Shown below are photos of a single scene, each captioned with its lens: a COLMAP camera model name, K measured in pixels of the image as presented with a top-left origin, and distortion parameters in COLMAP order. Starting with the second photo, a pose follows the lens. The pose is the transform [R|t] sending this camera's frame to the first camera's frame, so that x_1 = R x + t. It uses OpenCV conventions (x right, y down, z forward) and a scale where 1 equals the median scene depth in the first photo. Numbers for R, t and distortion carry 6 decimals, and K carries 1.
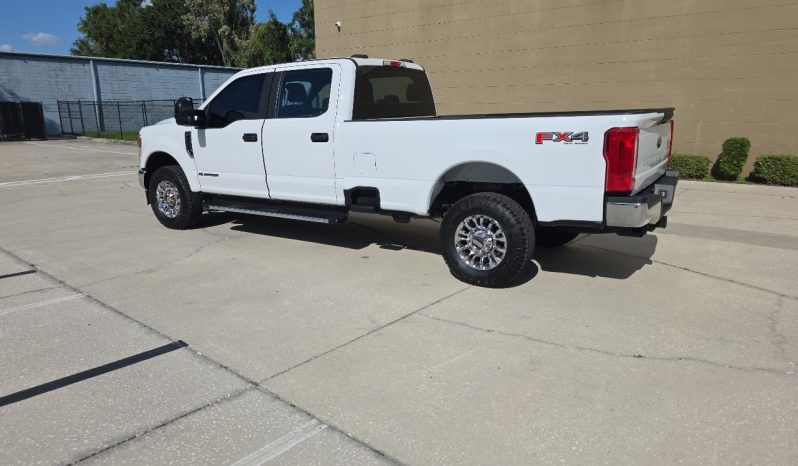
lens RADIAL K [[532.4, 0, 404.6], [0, 532.4, 247.1], [0, 0, 1]] dist [0.063587, -0.057239]
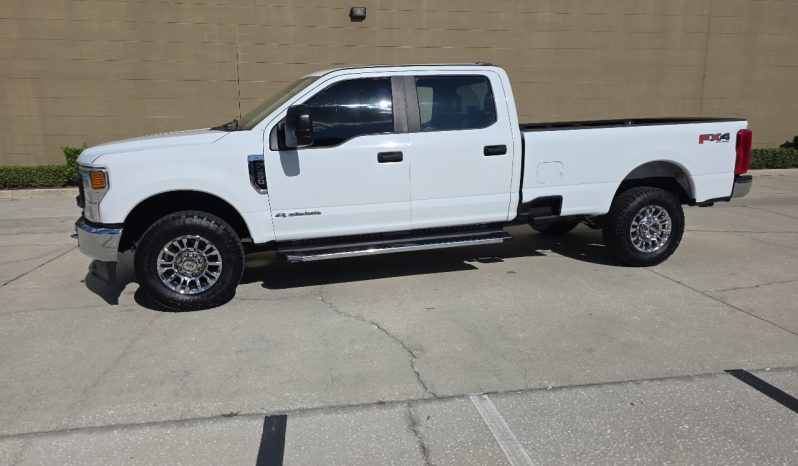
lens RADIAL K [[534.7, 0, 404.9], [0, 534.7, 233.1], [0, 0, 1]] dist [0.064864, -0.060959]
pose [[0.658947, -0.157333, 0.735551, -0.957849], [0.196047, 0.980005, 0.033992, -0.128088], [-0.726192, 0.121804, 0.676616, 0.510372]]
